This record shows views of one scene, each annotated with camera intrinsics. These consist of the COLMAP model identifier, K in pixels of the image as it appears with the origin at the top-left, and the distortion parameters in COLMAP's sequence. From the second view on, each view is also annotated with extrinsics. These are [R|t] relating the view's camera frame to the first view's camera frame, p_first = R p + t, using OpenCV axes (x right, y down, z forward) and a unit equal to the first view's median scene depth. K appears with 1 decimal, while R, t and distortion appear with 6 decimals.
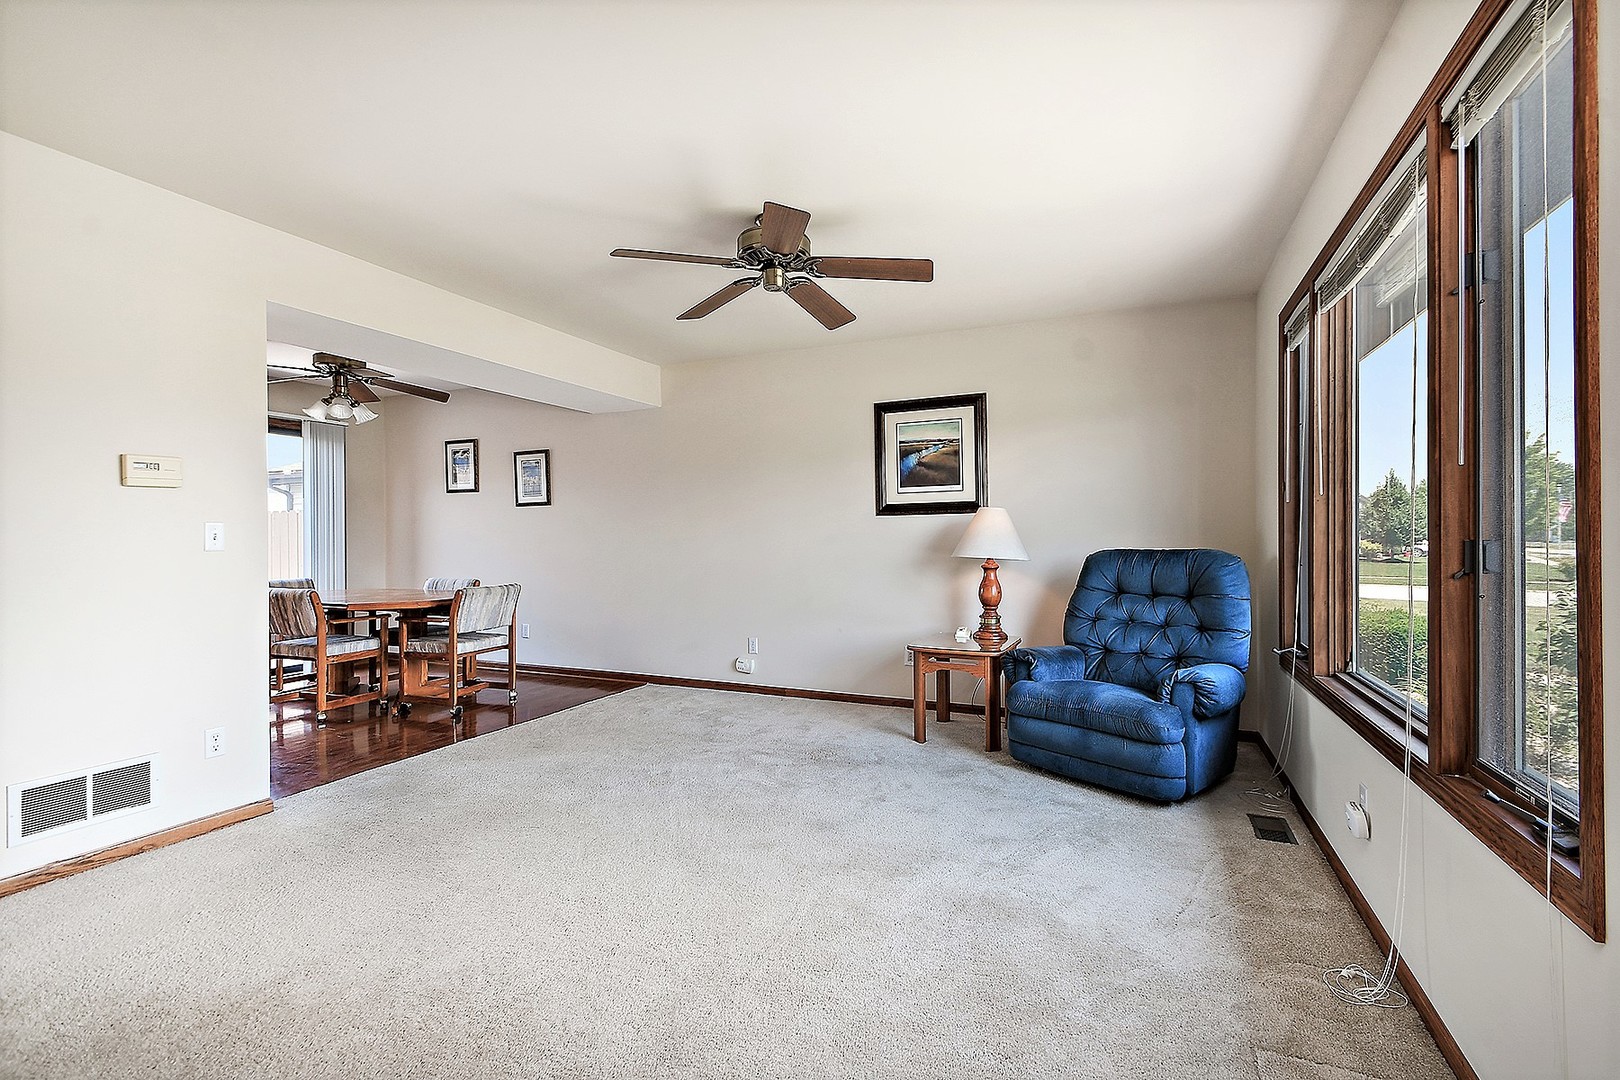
lens RADIAL K [[710.0, 0, 810.0], [0, 710.0, 540.0], [0, 0, 1]] dist [0.000637, -0.000025]
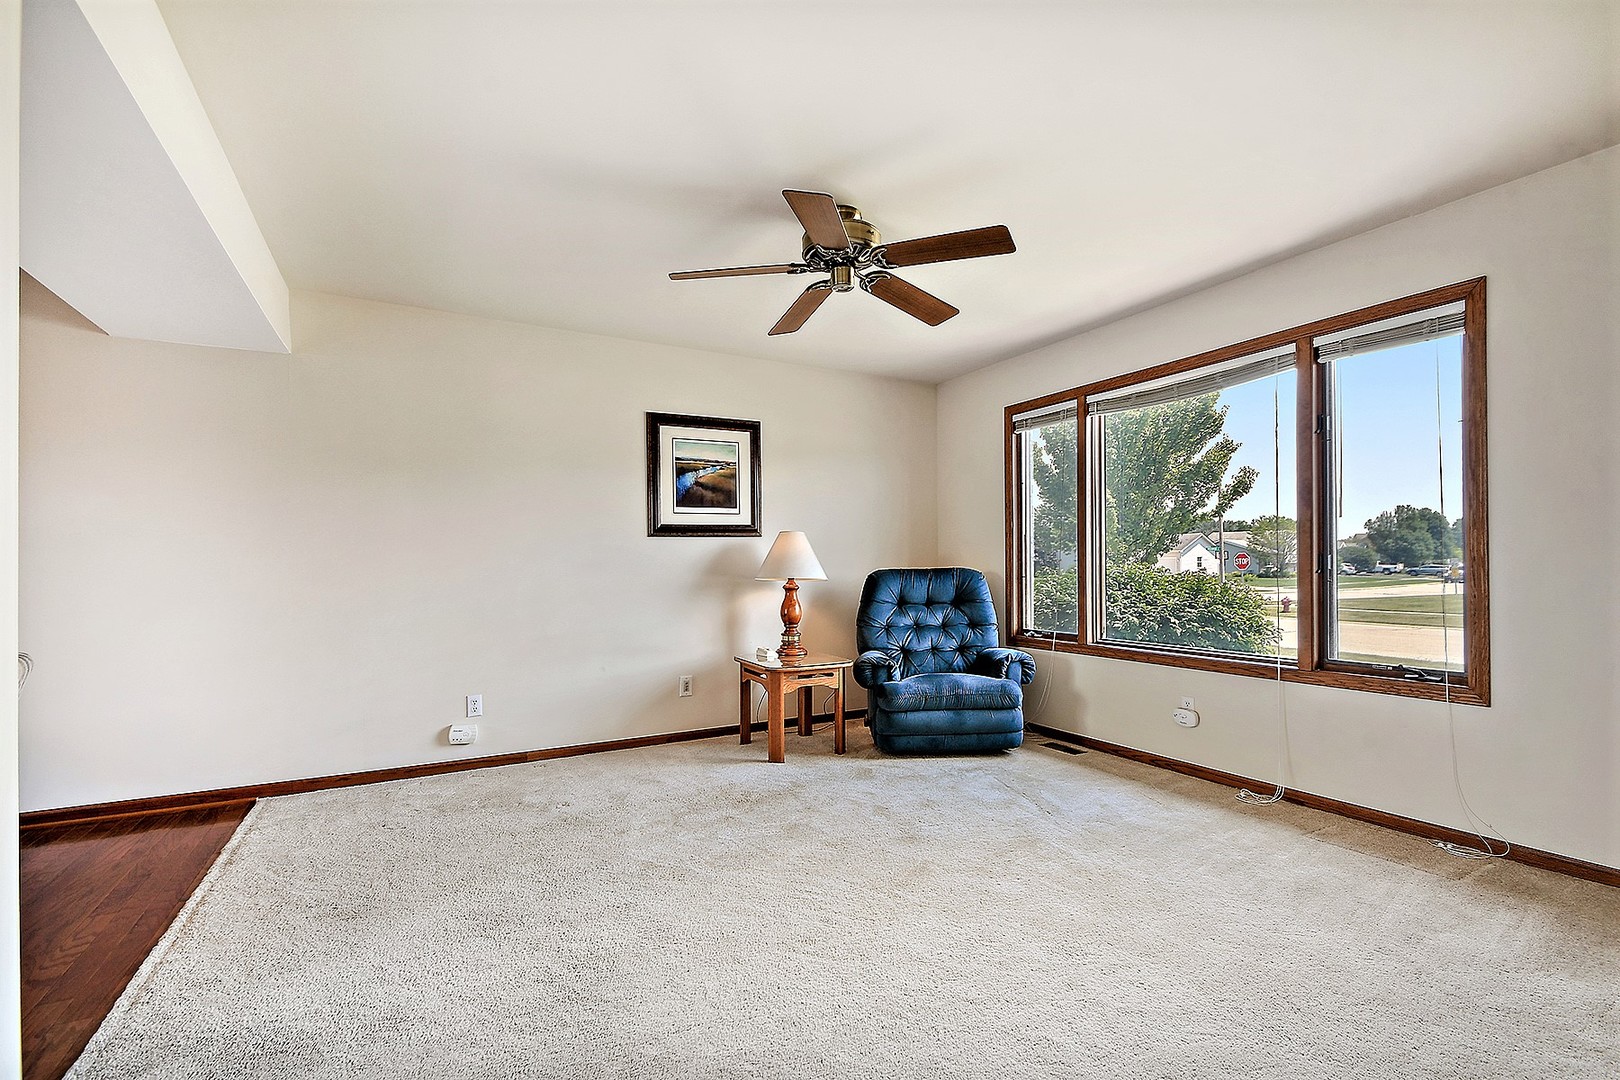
lens RADIAL K [[716.2, 0, 808.5], [0, 716.2, 572.4], [0, 0, 1]] dist [0.015556, -0.000315]
pose [[0.603130, -0.008674, 0.797596, -0.571639], [0.007617, 0.999958, 0.005115, 0.009572], [-0.797607, 0.002990, 0.603170, 0.320412]]
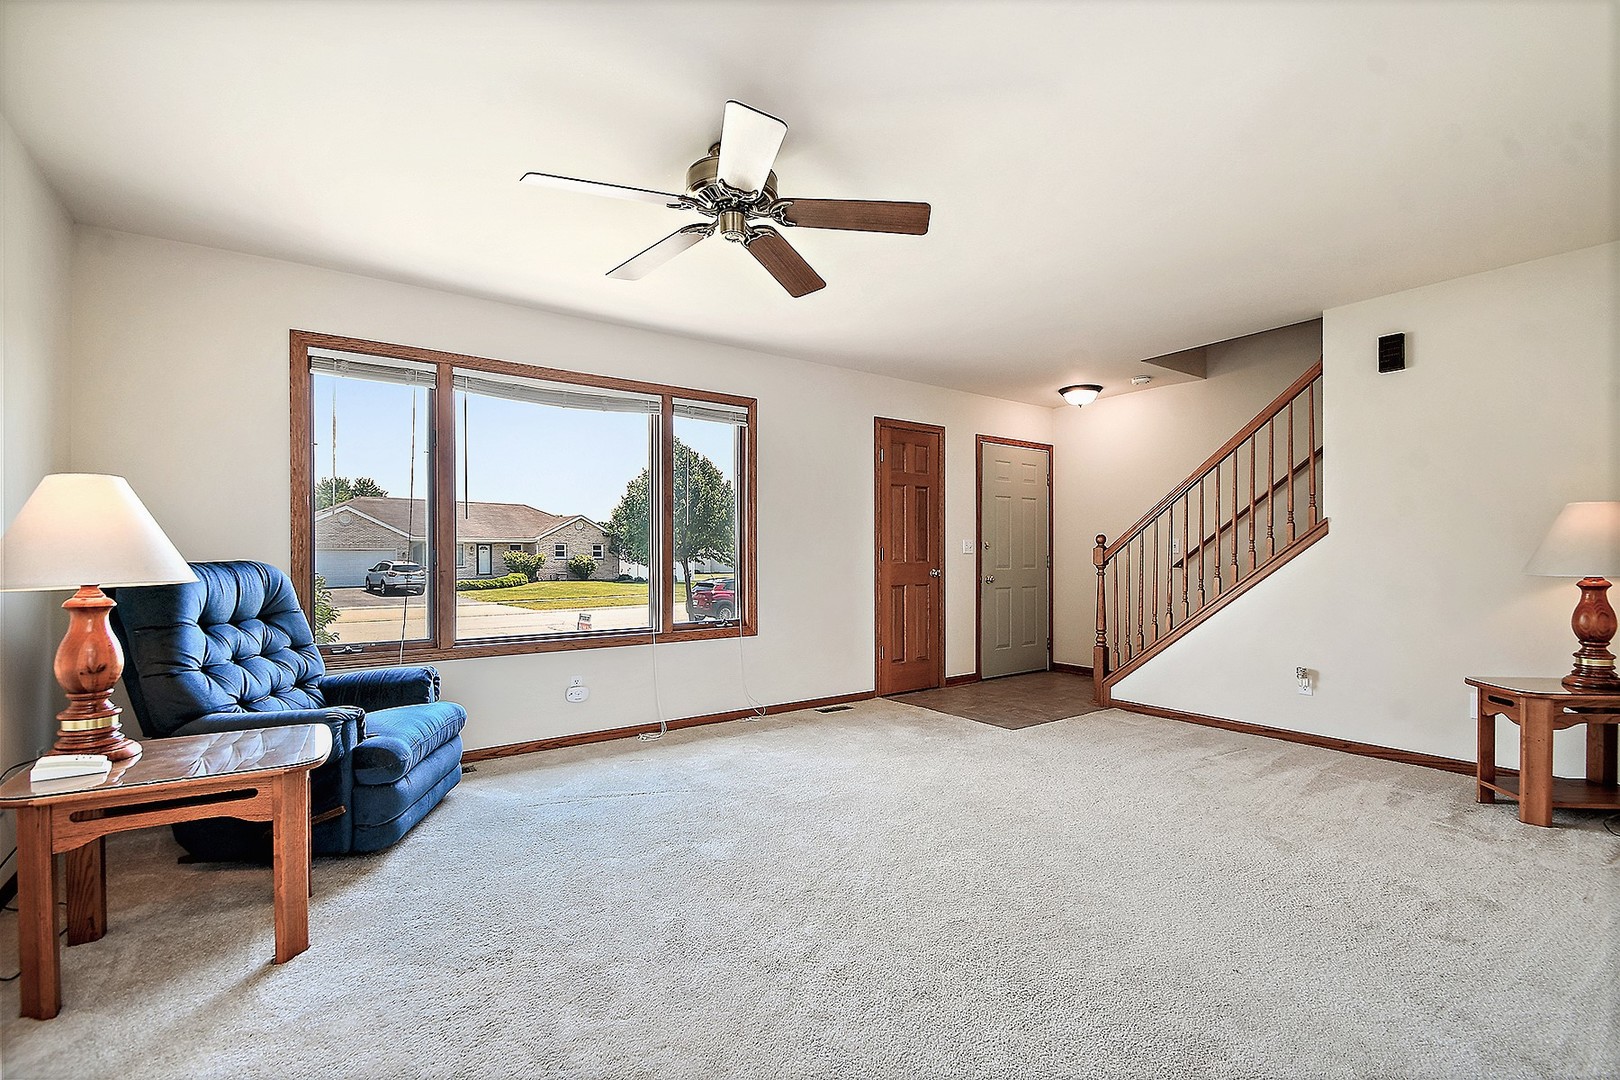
lens RADIAL K [[716.2, 0, 808.5], [0, 716.2, 572.4], [0, 0, 1]] dist [0.015556, -0.000315]
pose [[-0.853077, -0.008751, 0.521711, -0.388399], [0.005437, 0.999656, 0.025660, 0.005365], [-0.521756, 0.024727, -0.852736, 1.087650]]
